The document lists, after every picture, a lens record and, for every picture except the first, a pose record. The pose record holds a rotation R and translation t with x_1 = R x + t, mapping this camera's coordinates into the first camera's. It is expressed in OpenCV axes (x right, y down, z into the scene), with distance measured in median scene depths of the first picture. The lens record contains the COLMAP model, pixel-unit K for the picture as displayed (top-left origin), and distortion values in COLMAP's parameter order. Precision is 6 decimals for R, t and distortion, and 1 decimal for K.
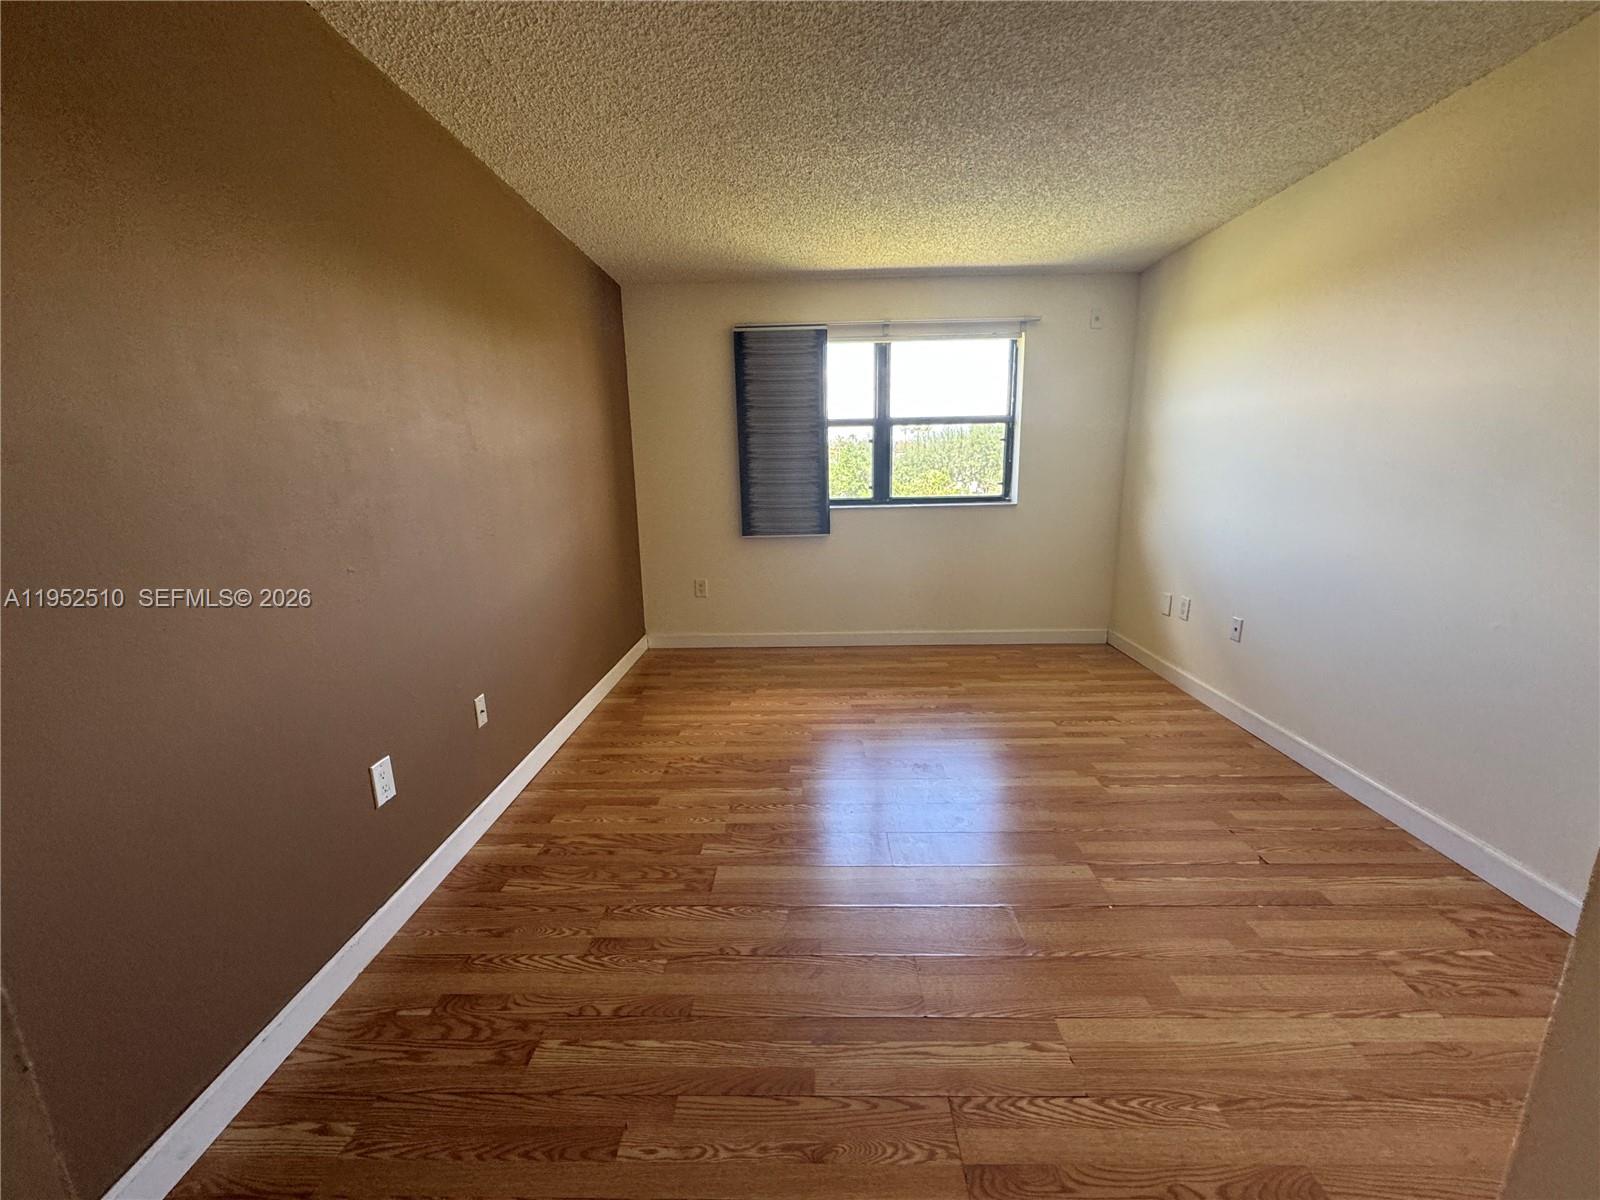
lens RADIAL K [[636.7, 0, 801.2], [0, 636.7, 596.6], [0, 0, 1]] dist [-0.002557, -0.000218]
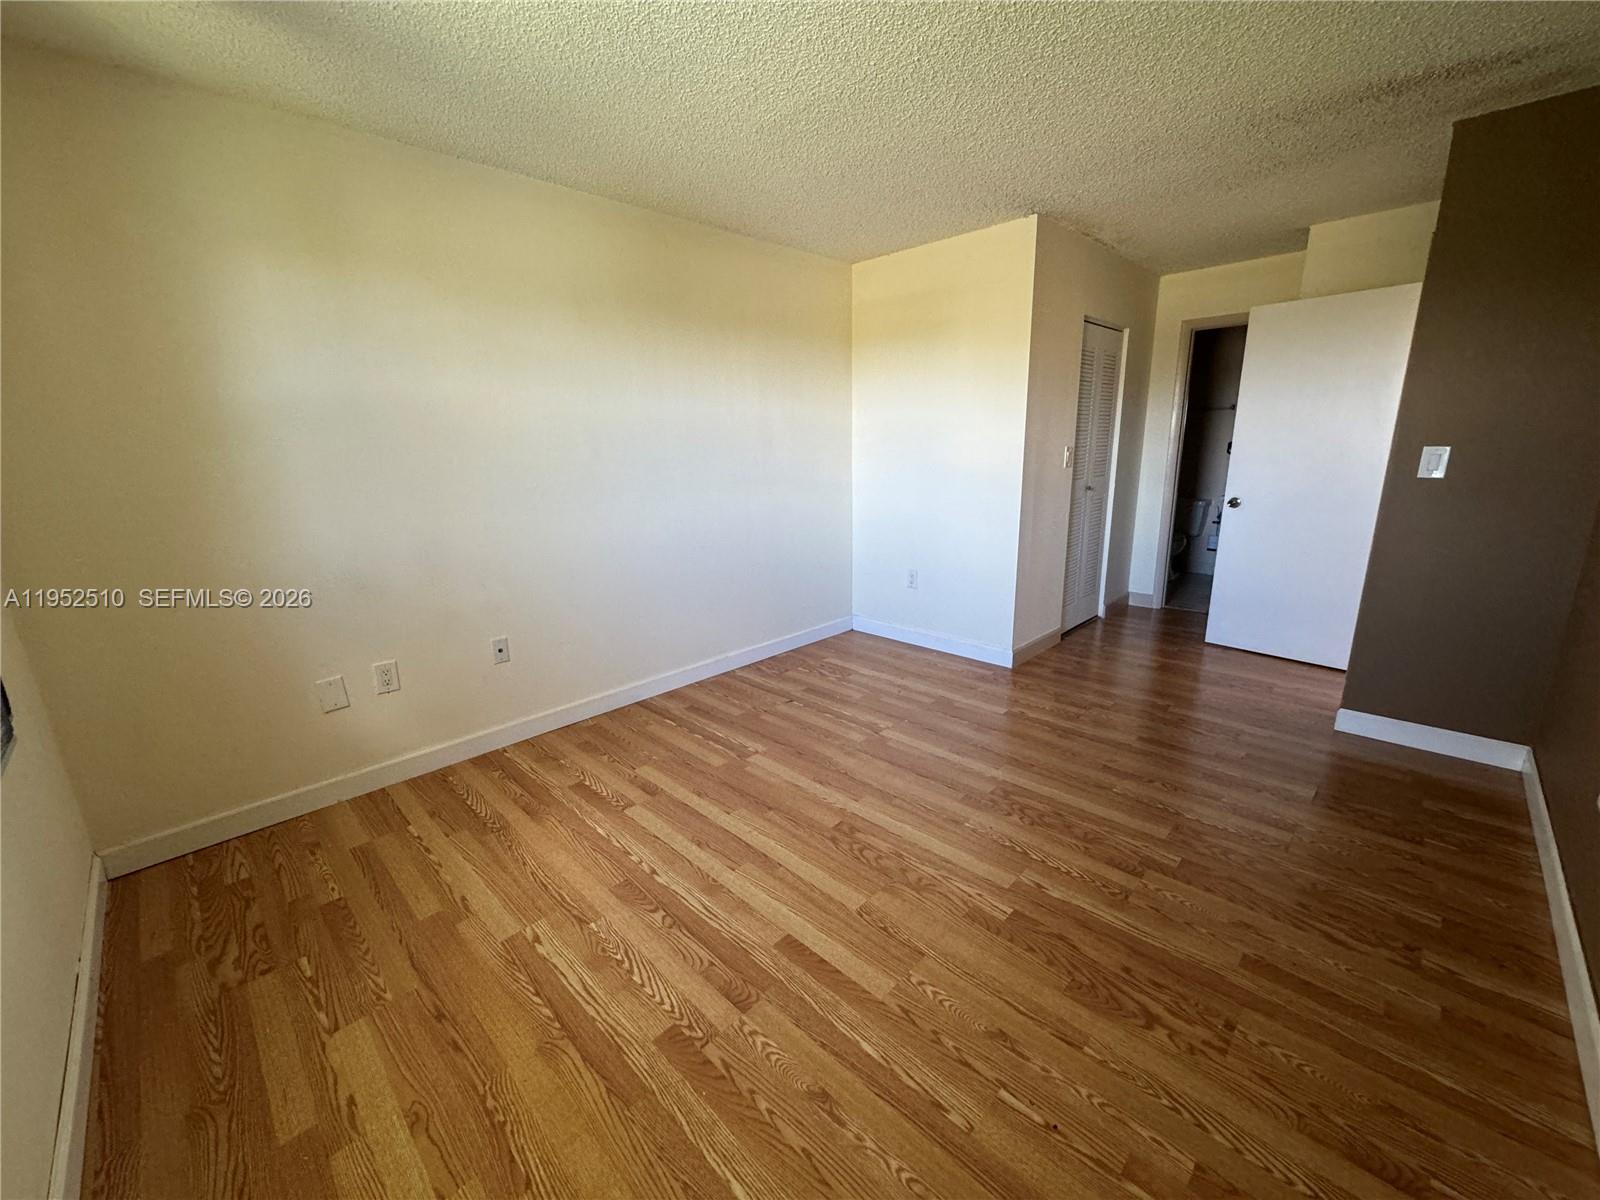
lens RADIAL K [[636.7, 0, 805.0], [0, 636.7, 600.2], [0, 0, 1]] dist [-0.002557, -0.000218]
pose [[-0.725399, -0.132209, 0.675513, -0.276285], [0.182623, 0.909244, 0.374065, -0.322603], [-0.663661, 0.394711, -0.635420, 1.486118]]
